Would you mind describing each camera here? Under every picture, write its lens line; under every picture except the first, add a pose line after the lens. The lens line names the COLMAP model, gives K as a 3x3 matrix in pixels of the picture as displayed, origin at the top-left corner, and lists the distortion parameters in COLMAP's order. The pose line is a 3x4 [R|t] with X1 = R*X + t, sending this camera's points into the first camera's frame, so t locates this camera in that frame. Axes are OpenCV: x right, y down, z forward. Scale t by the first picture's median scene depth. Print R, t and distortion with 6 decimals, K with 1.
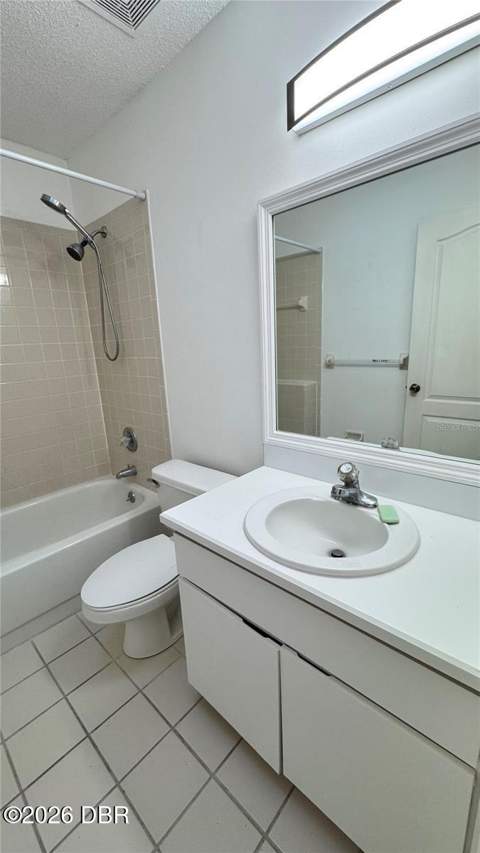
lens RADIAL K [[339.6, 0, 240.0], [0, 339.6, 426.5], [0, 0, 1]] dist [-0.004880, -0.000182]
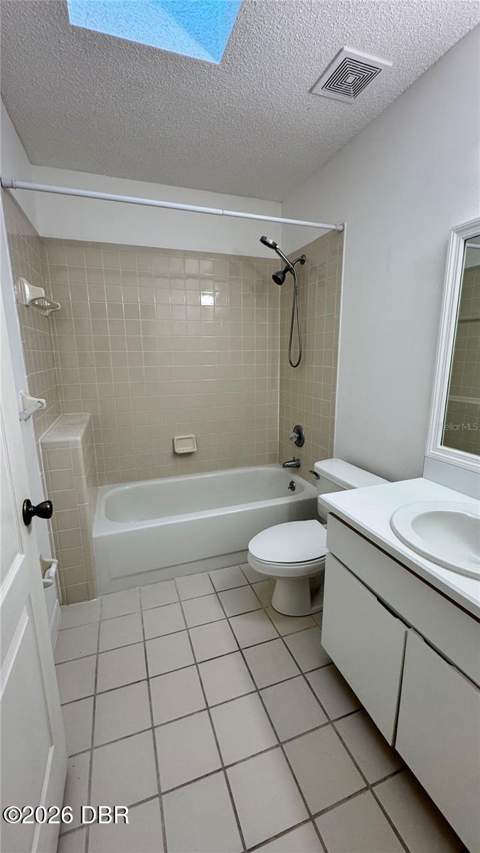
lens RADIAL K [[339.6, 0, 240.0], [0, 339.6, 426.5], [0, 0, 1]] dist [-0.004880, -0.000182]
pose [[0.881952, 0.132764, -0.452255, 0.022799], [-0.139271, 0.990071, 0.019049, 0.016892], [0.450294, 0.046186, 0.891685, -0.156103]]
